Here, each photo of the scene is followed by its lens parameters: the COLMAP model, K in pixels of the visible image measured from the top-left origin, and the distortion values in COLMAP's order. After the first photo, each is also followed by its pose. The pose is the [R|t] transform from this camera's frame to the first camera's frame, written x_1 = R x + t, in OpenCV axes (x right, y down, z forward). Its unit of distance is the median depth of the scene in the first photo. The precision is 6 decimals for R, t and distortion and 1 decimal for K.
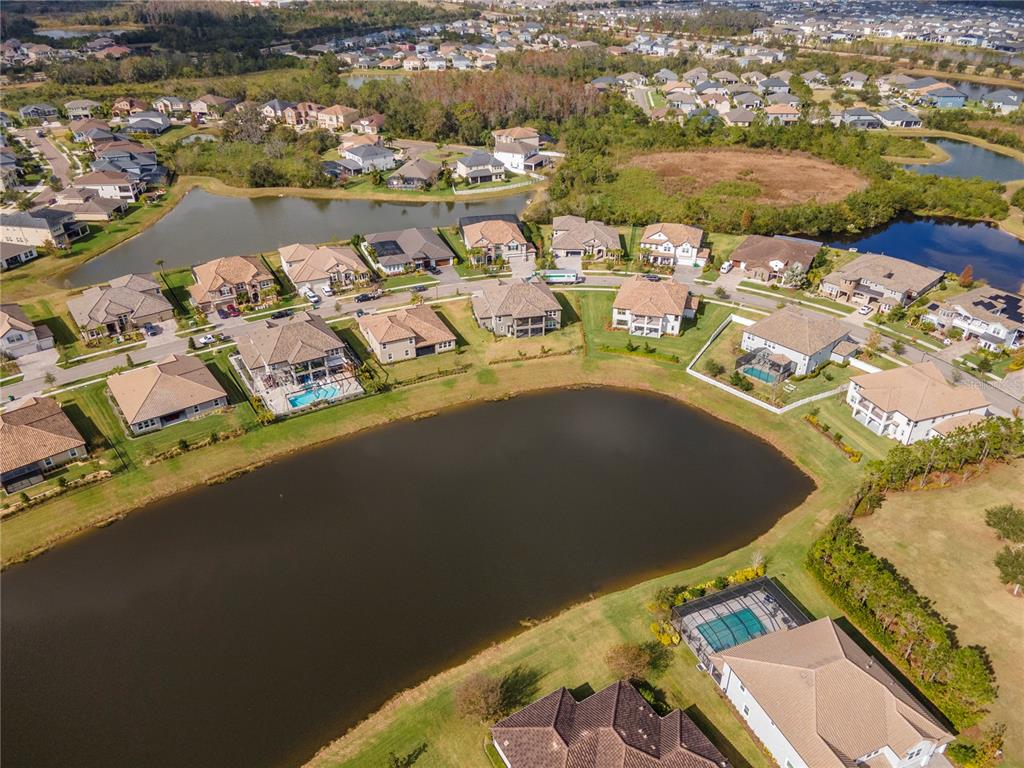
lens RADIAL K [[716.5, 0, 513.5], [0, 716.5, 383.0], [0, 0, 1]] dist [0.054051, -0.002130]
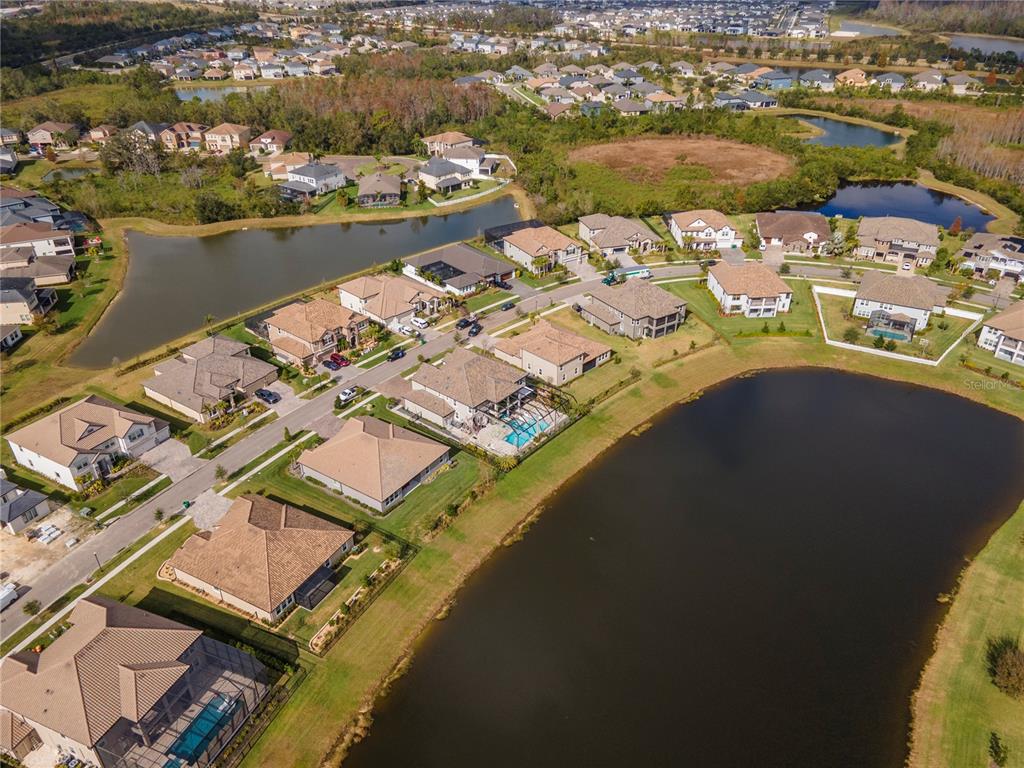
lens RADIAL K [[716.5, 0, 512.1], [0, 716.5, 385.4], [0, 0, 1]] dist [0.054051, -0.002130]
pose [[0.943753, -0.176406, 0.279664, -0.384045], [0.175274, 0.984085, 0.029259, -0.050500], [-0.280375, 0.021405, 0.959652, 0.077822]]
